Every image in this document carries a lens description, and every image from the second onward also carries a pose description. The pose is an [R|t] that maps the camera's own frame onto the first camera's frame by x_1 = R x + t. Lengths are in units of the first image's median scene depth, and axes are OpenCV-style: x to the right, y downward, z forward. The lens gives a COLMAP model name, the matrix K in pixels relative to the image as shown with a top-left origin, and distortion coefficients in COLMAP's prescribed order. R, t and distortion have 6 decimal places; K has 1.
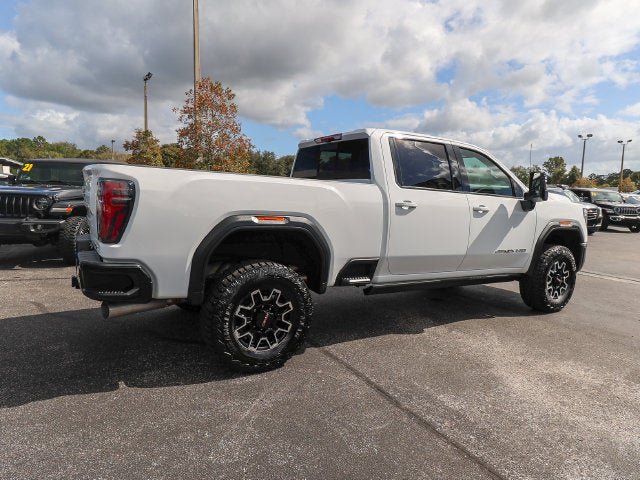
lens RADIAL K [[409.4, 0, 320.0], [0, 409.4, 240.0], [0, 0, 1]] dist [0.004254, -0.001784]
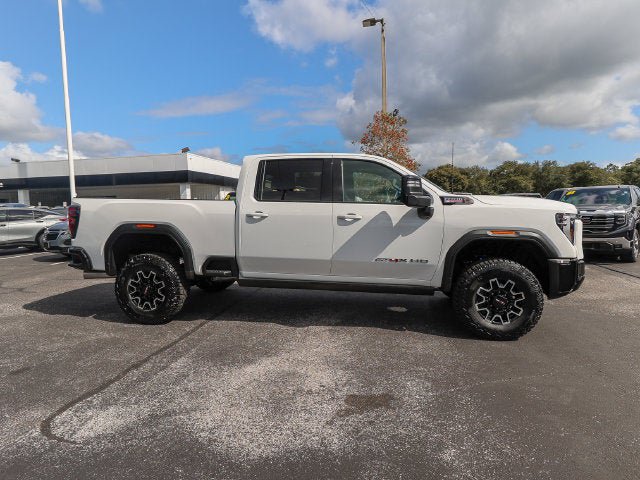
lens RADIAL K [[380.0, 0, 317.8], [0, 380.0, 242.0], [0, 0, 1]] dist [0.002925, -0.002029]
pose [[0.766352, 0.018988, -0.642141, 1.095167], [-0.037344, 0.999190, -0.015021, 0.005081], [0.641335, 0.035491, 0.766440, 0.250602]]
